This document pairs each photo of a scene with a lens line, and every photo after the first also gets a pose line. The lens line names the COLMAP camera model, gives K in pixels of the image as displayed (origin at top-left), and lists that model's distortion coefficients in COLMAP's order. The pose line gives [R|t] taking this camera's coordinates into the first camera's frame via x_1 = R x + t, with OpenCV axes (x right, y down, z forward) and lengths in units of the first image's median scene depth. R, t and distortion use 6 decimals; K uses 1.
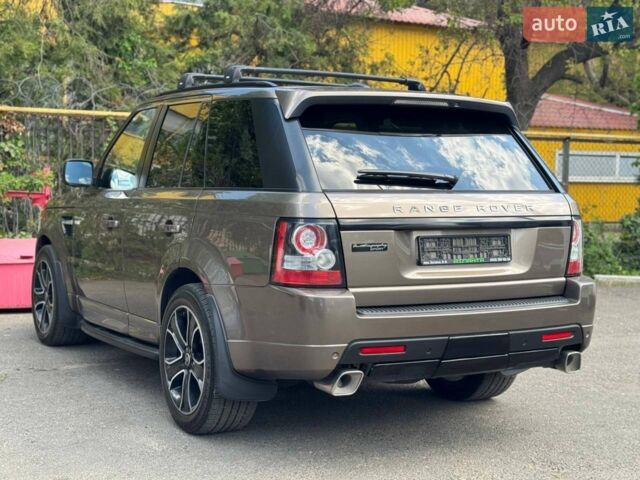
lens RADIAL K [[961.6, 0, 320.0], [0, 961.6, 240.0], [0, 0, 1]] dist [0.052742, 0.034180]
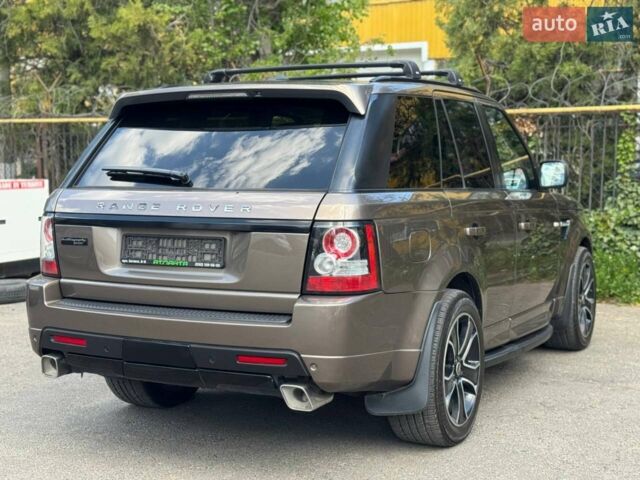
lens RADIAL K [[999.7, 0, 320.5], [0, 999.7, 236.5], [0, 0, 1]] dist [0.109650, -0.089324]
pose [[0.565560, 0.044289, -0.823517, 1.035948], [-0.051996, 0.998485, 0.017991, -0.029235], [0.823067, 0.032645, 0.567006, 0.563959]]
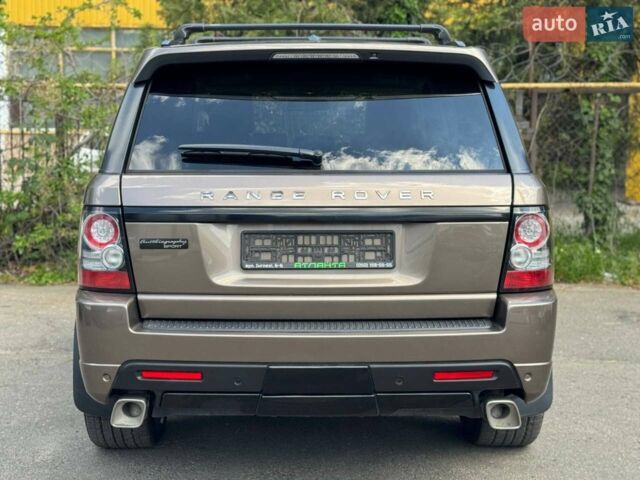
lens RADIAL K [[999.7, 0, 320.5], [0, 999.7, 236.5], [0, 0, 1]] dist [0.109650, -0.089324]
pose [[0.882700, 0.025740, -0.469232, 0.515804], [-0.018643, 0.999631, 0.019766, -0.015895], [0.469567, -0.008700, 0.882854, 0.315682]]
